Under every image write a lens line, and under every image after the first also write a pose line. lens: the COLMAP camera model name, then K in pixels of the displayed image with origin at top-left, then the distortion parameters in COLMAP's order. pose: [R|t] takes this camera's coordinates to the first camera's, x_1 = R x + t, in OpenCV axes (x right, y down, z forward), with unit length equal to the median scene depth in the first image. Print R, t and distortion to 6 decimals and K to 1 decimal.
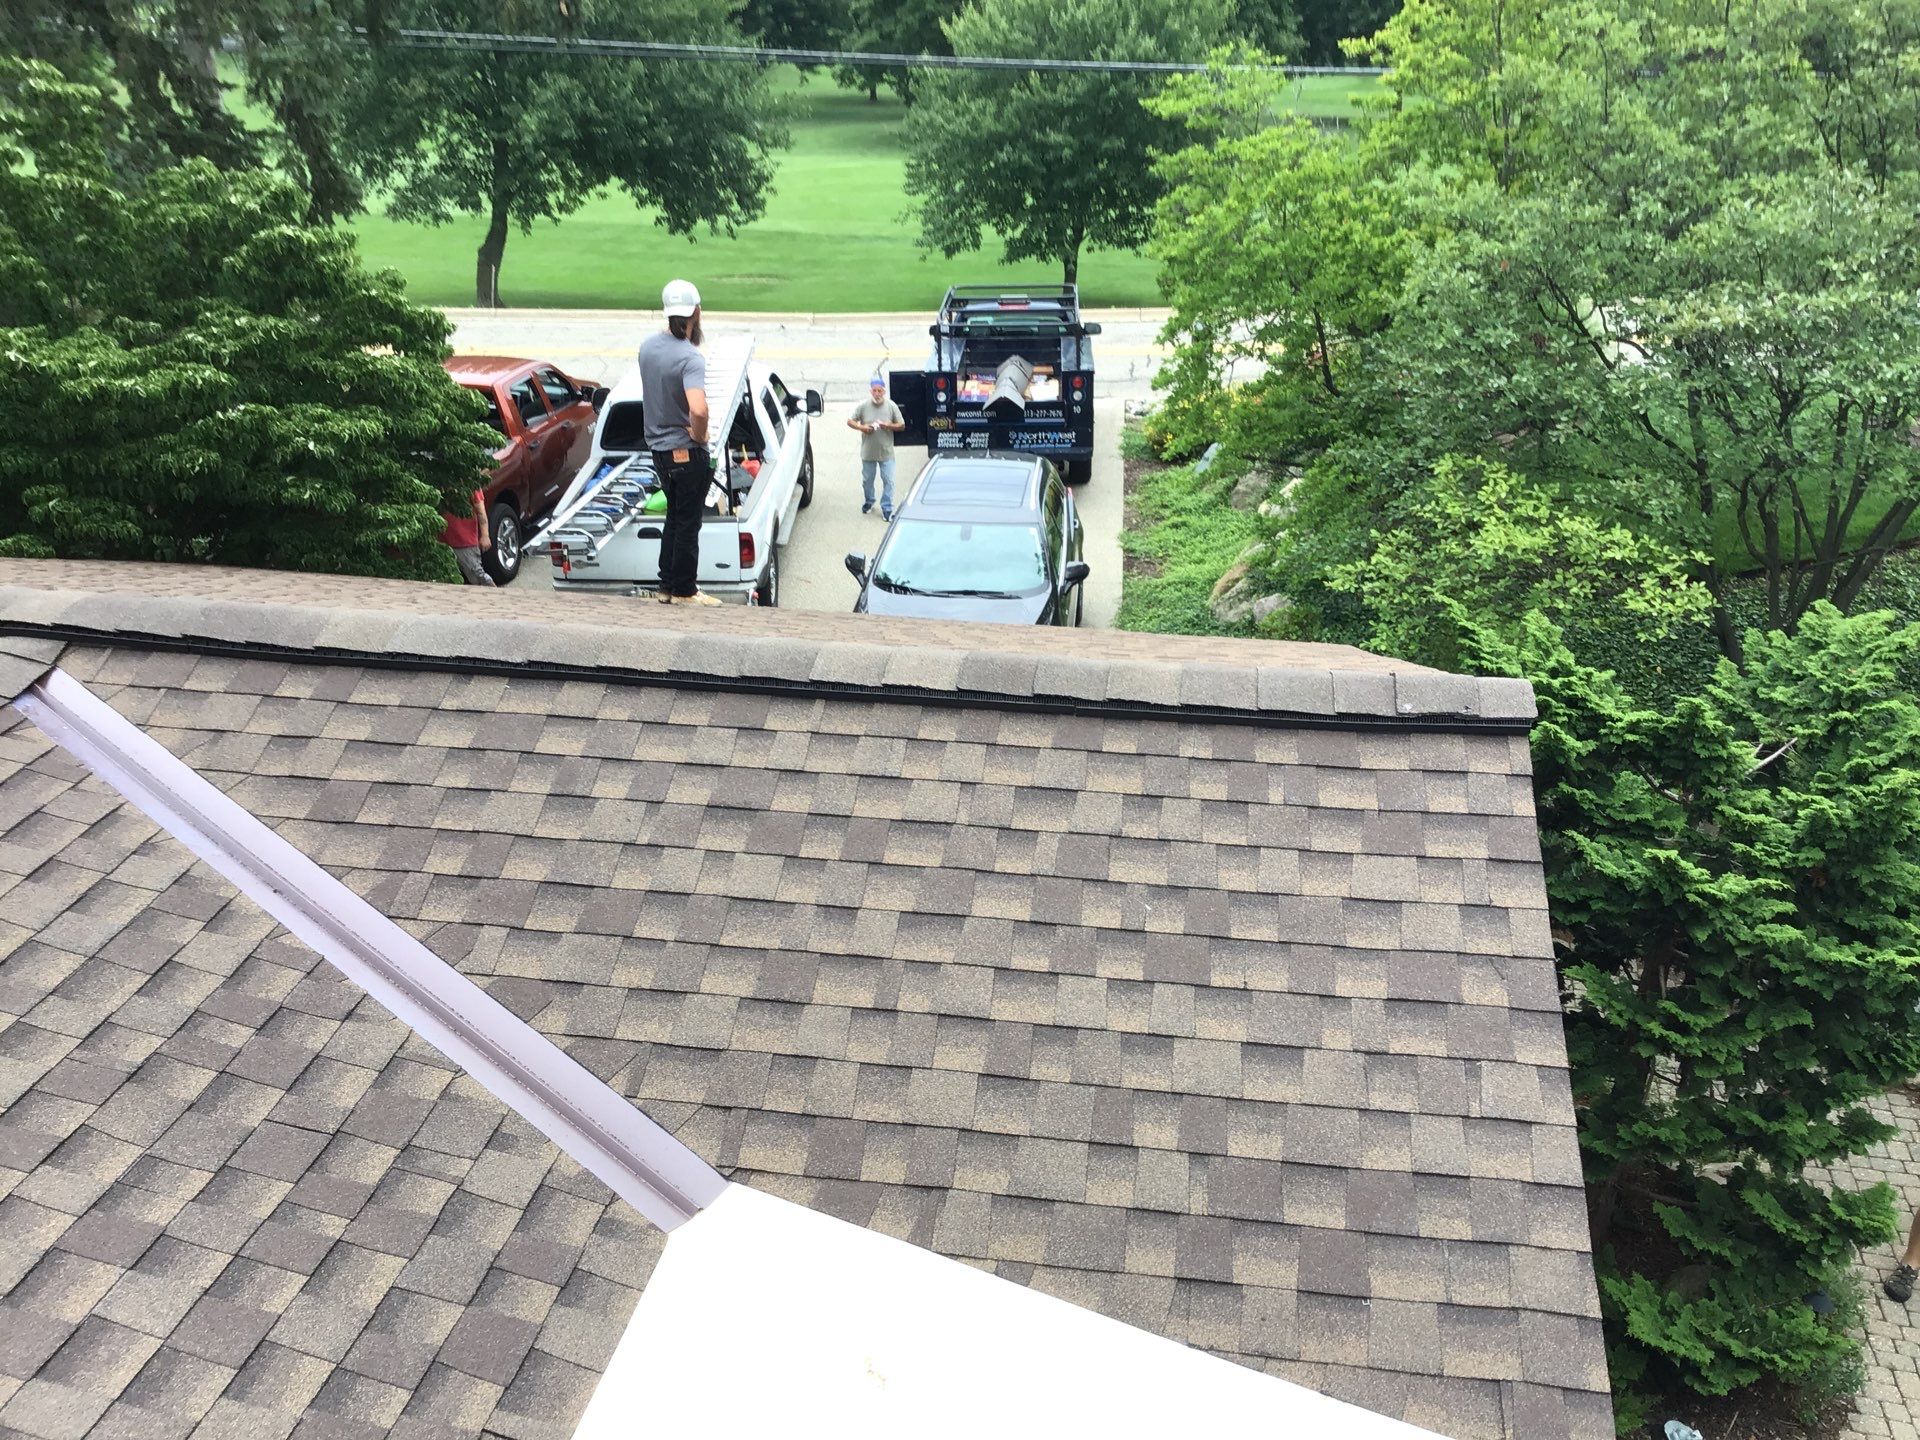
lens RADIAL K [[1735.8, 0, 972.3], [0, 1735.8, 702.0], [0, 0, 1]] dist [0.088298, -0.147682]
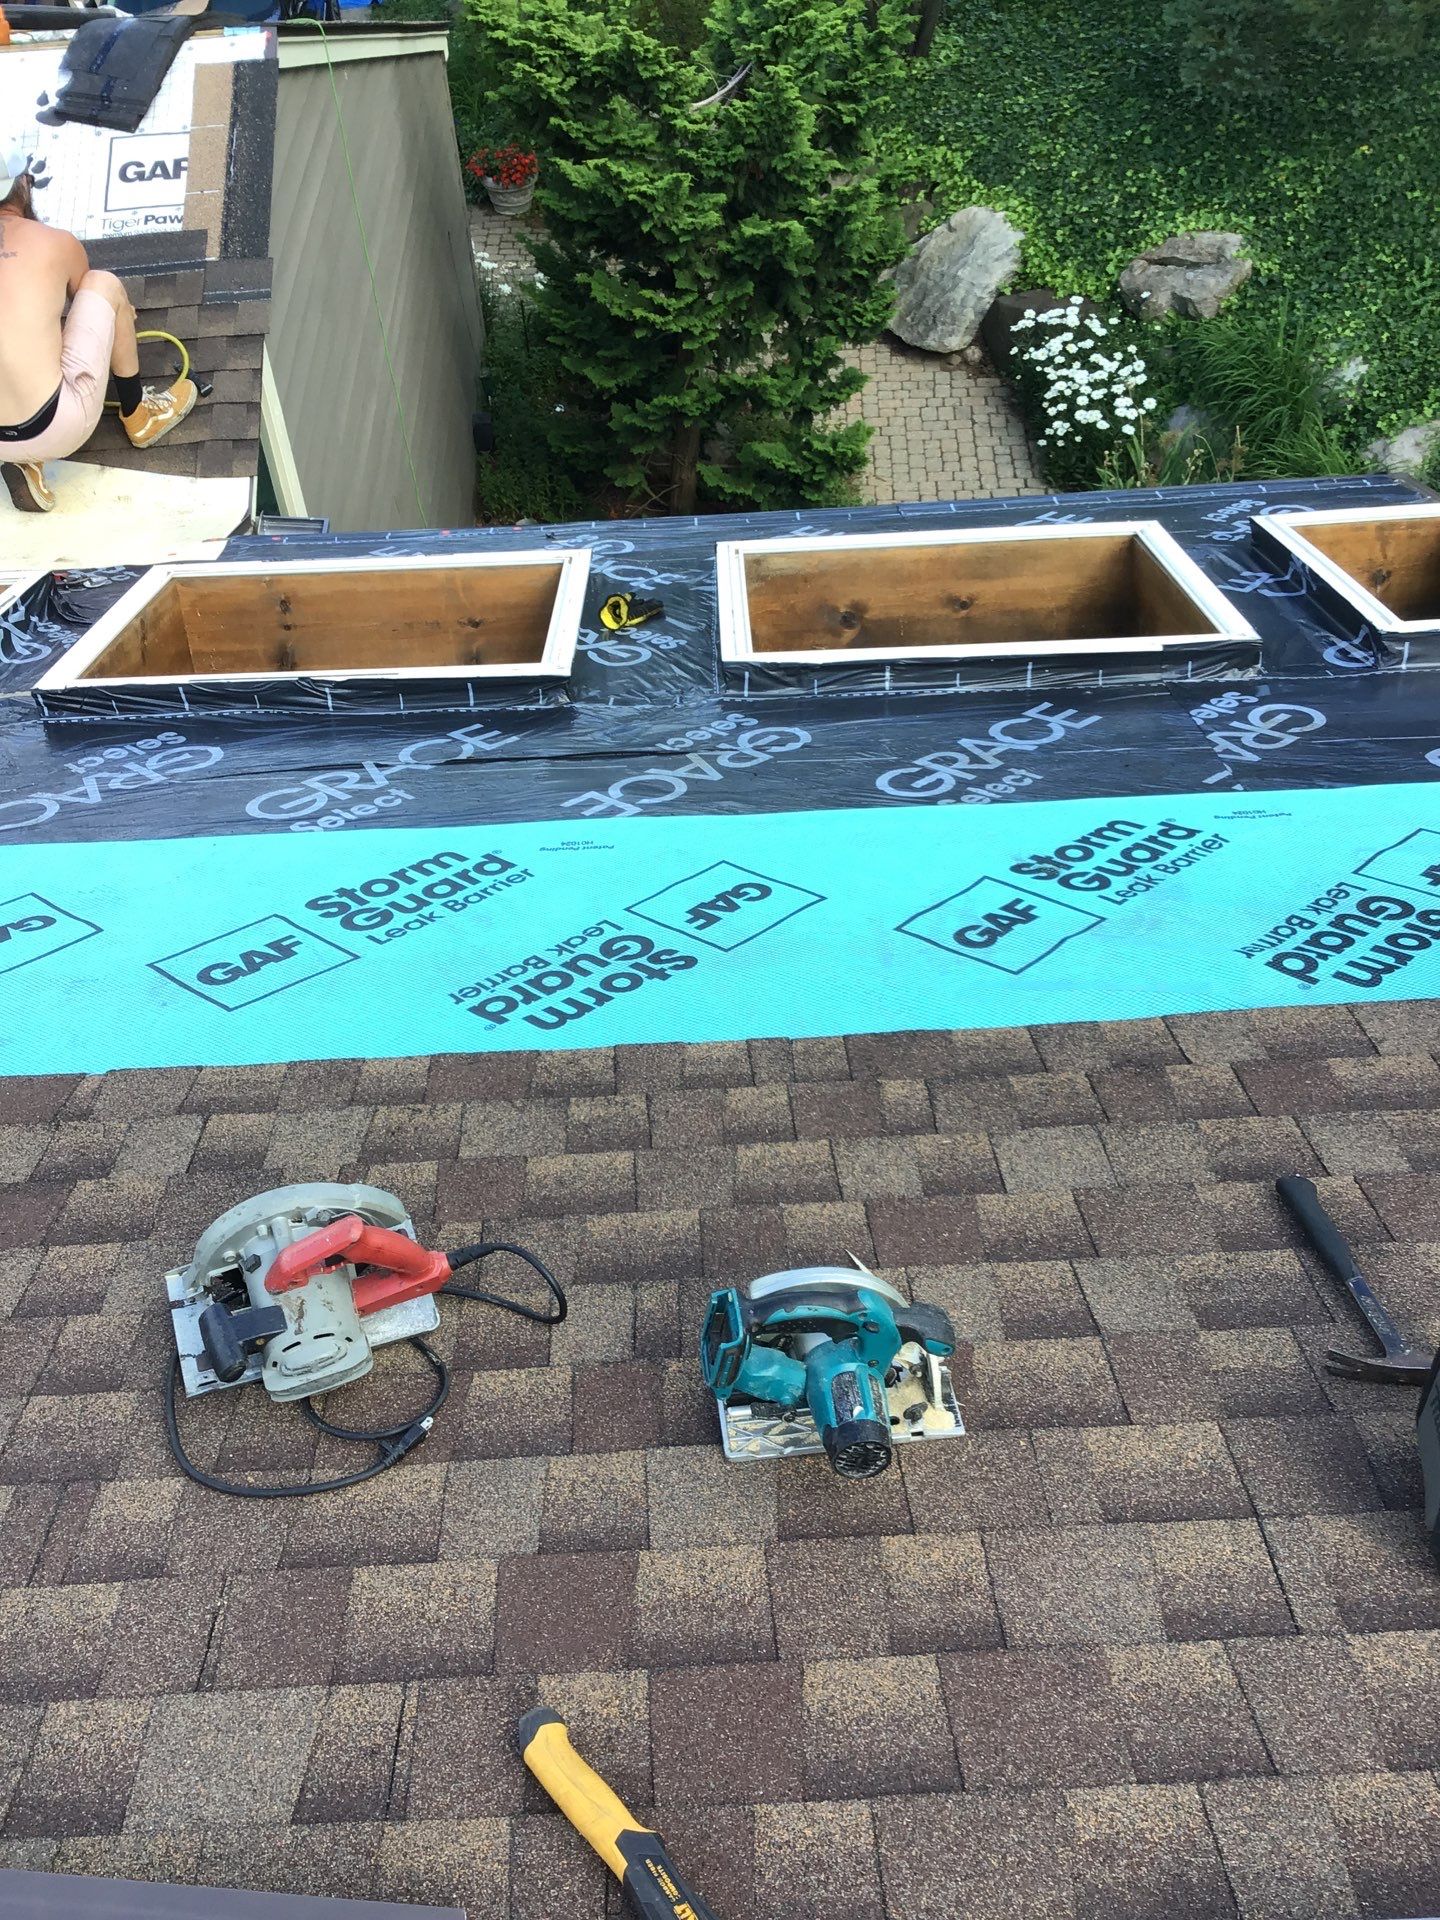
lens RADIAL K [[1735.8, 0, 727.3], [0, 1735.8, 943.1], [0, 0, 1]] dist [0.088298, -0.147682]
pose [[0.983848, -0.162707, 0.074634, 0.413363], [0.118776, 0.905291, 0.407848, 0.126935], [-0.133925, -0.392395, 0.909995, -0.588168]]
